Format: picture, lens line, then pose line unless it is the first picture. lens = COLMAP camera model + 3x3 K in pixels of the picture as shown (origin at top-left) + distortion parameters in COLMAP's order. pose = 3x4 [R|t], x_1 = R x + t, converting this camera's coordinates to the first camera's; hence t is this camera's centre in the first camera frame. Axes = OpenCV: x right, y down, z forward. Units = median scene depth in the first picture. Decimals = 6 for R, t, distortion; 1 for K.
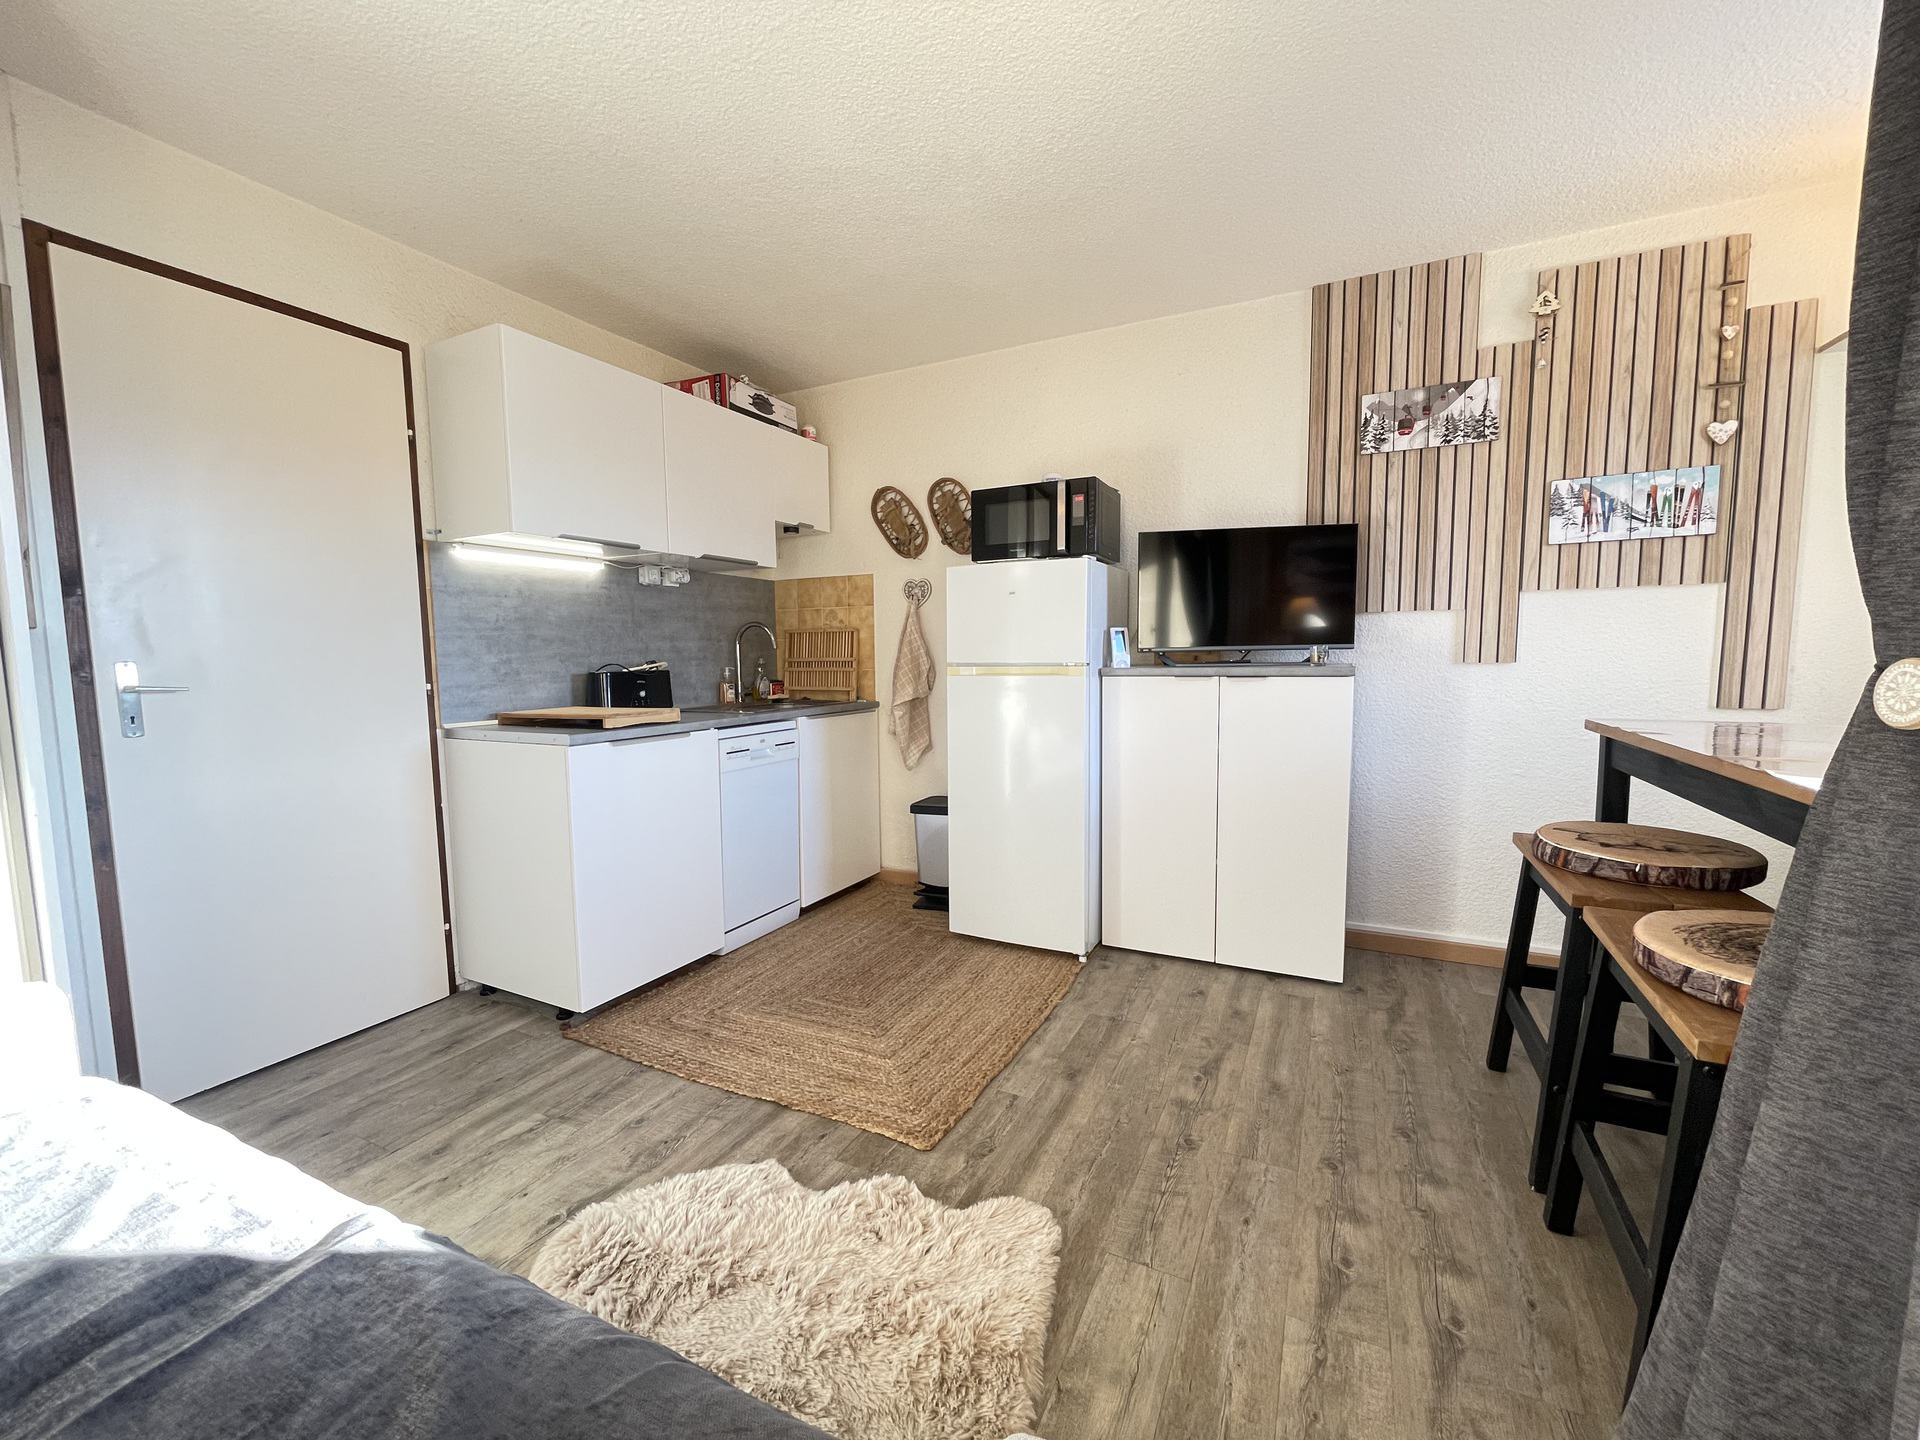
lens RADIAL K [[782.9, 0, 943.6], [0, 782.9, 722.9], [0, 0, 1]] dist [-0.002225, 0.001520]
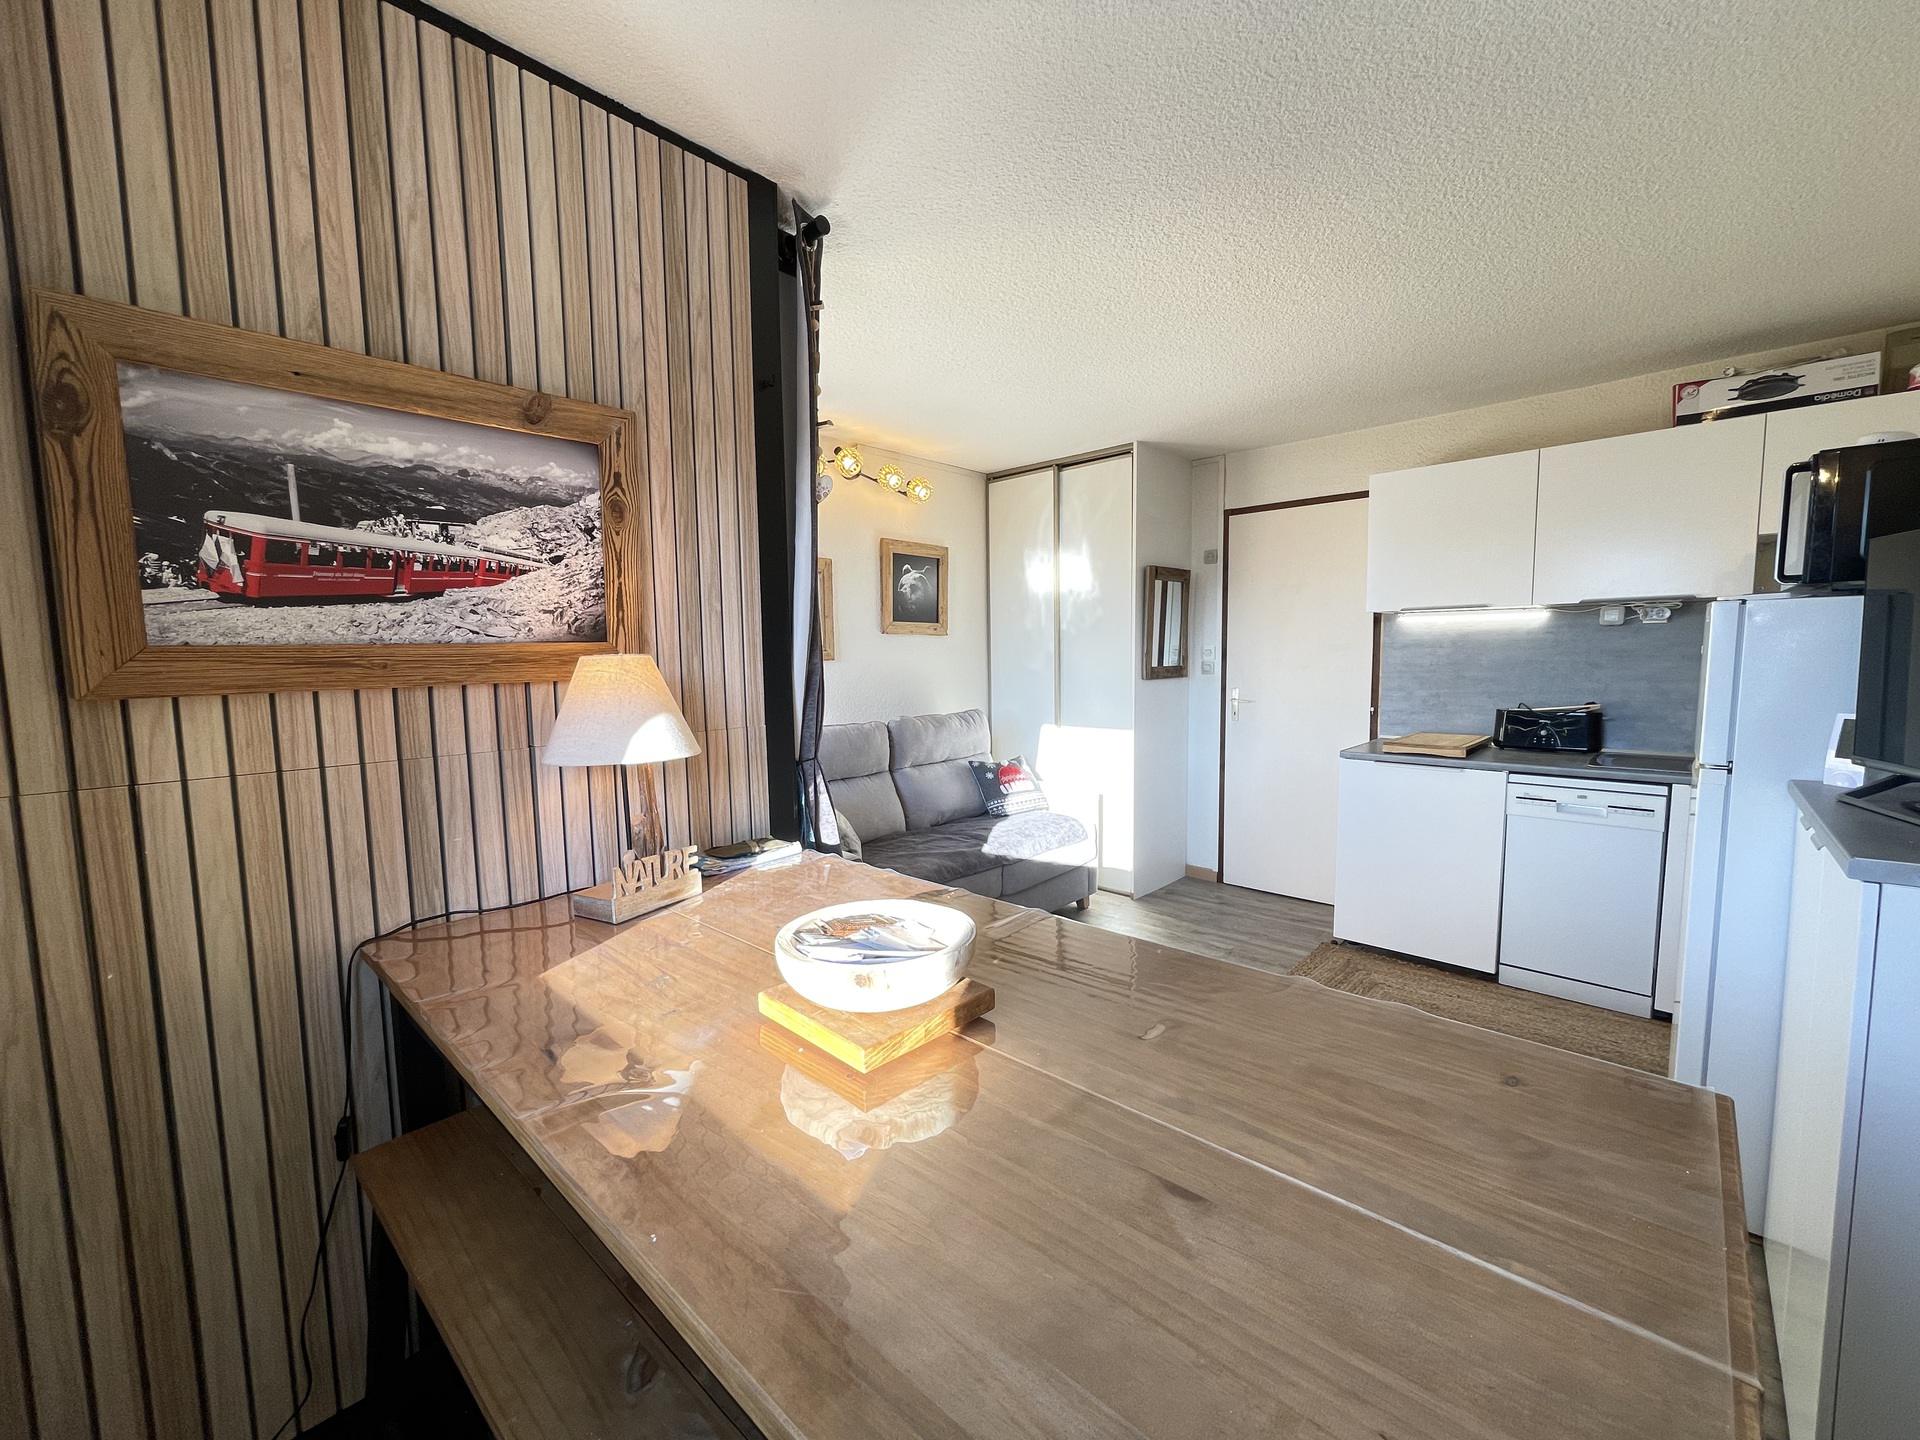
lens RADIAL K [[782.9, 0, 947.8], [0, 782.9, 723.5], [0, 0, 1]] dist [-0.002225, 0.001520]
pose [[-0.280611, 0.107773, -0.953752, 1.097503], [-0.066660, 0.989089, 0.131378, -0.172809], [0.957504, 0.100444, -0.270365, 0.648007]]
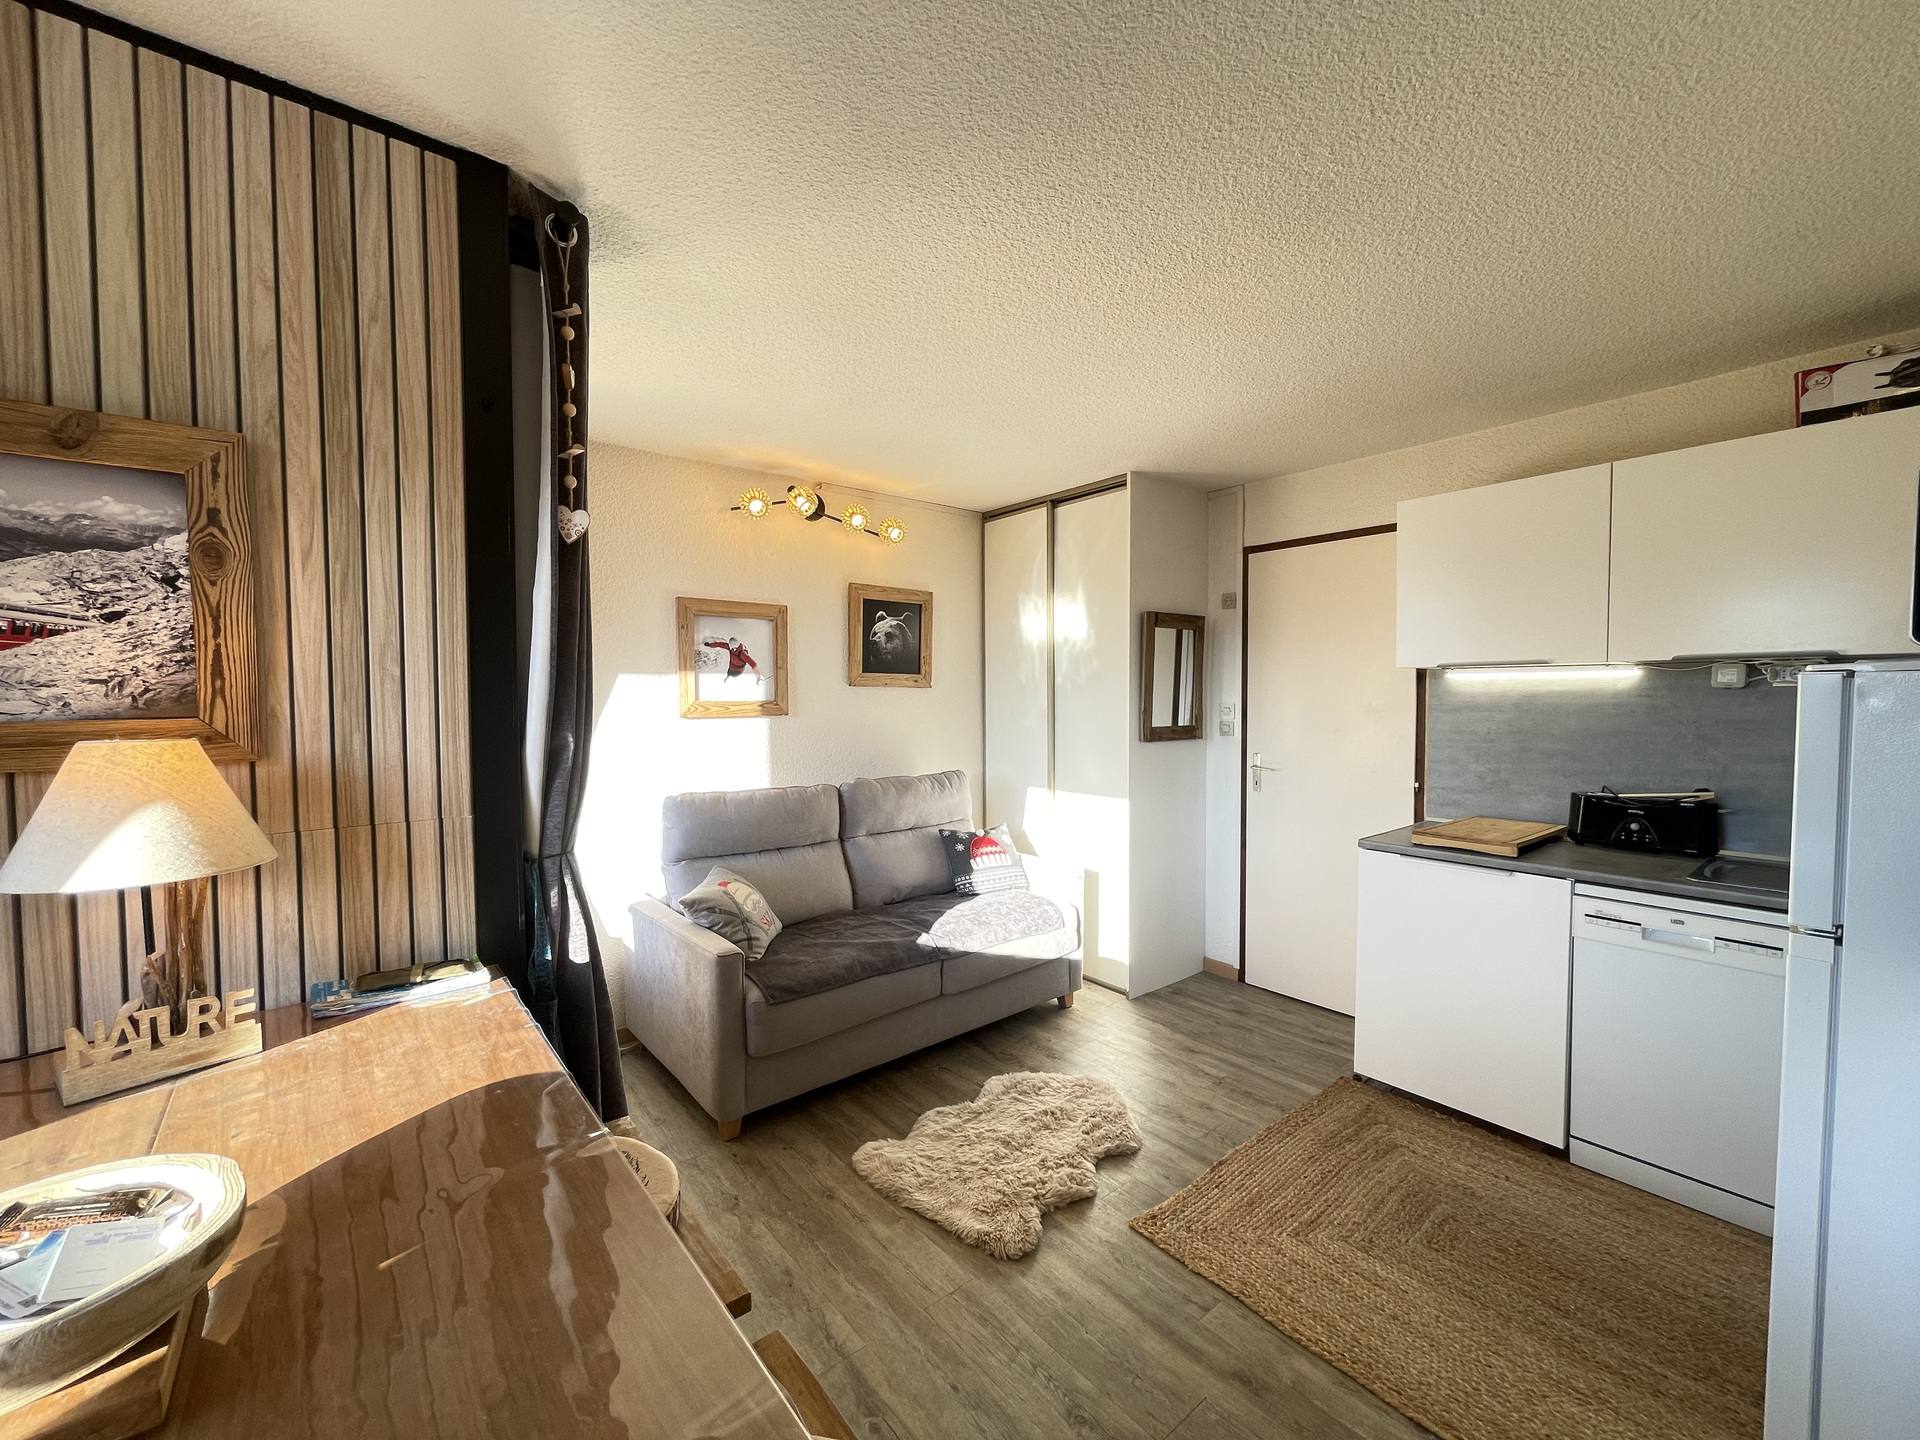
lens RADIAL K [[782.9, 0, 948.4], [0, 782.9, 722.1], [0, 0, 1]] dist [-0.002225, 0.001520]
pose [[-0.408480, 0.049989, -0.911398, 0.829942], [-0.071378, 0.993692, 0.086493, -0.211418], [0.909972, 0.100384, -0.402335, 0.847561]]
